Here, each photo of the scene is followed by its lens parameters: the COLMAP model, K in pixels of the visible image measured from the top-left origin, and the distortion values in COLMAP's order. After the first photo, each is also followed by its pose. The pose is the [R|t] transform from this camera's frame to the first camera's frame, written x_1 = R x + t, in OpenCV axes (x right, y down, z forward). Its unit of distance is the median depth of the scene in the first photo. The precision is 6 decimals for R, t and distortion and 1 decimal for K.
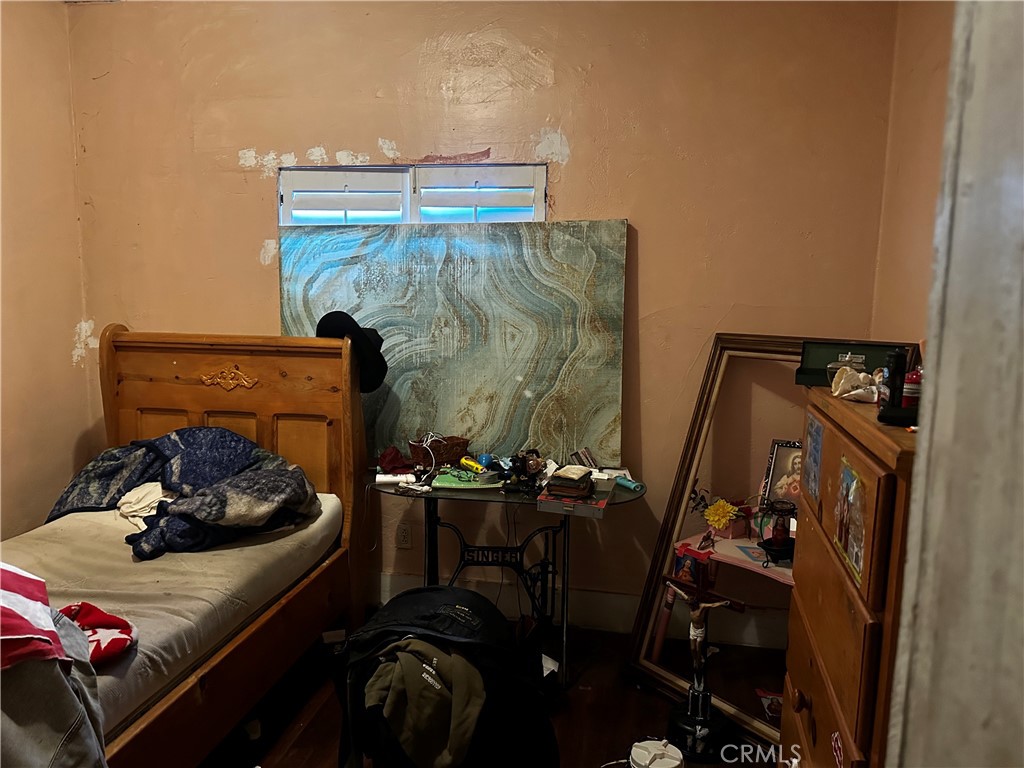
lens RADIAL K [[702.4, 0, 512.0], [0, 702.4, 384.0], [0, 0, 1]] dist [0.108935, -0.180527]
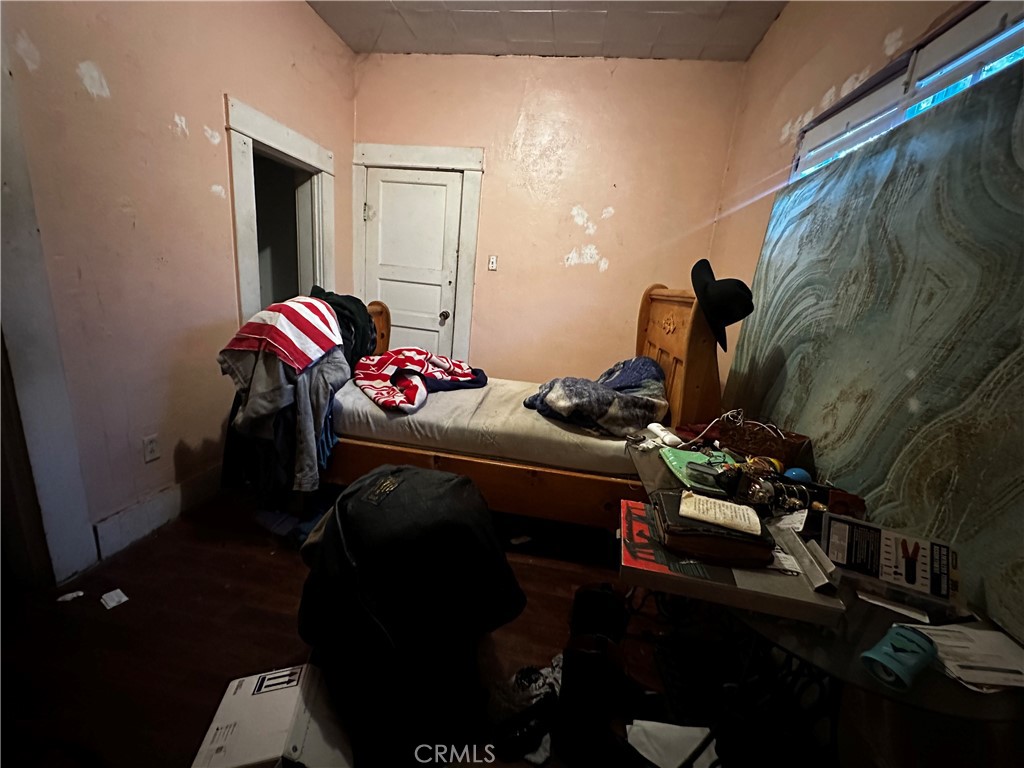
lens RADIAL K [[406.5, 0, 512.0], [0, 406.5, 384.0], [0, 0, 1]] dist [-0.008500, 0.000114]
pose [[0.039240, 0.228425, -0.972770, 0.300134], [-0.219300, 0.951754, 0.214644, 0.000096], [0.974868, 0.204906, 0.087440, 0.667548]]
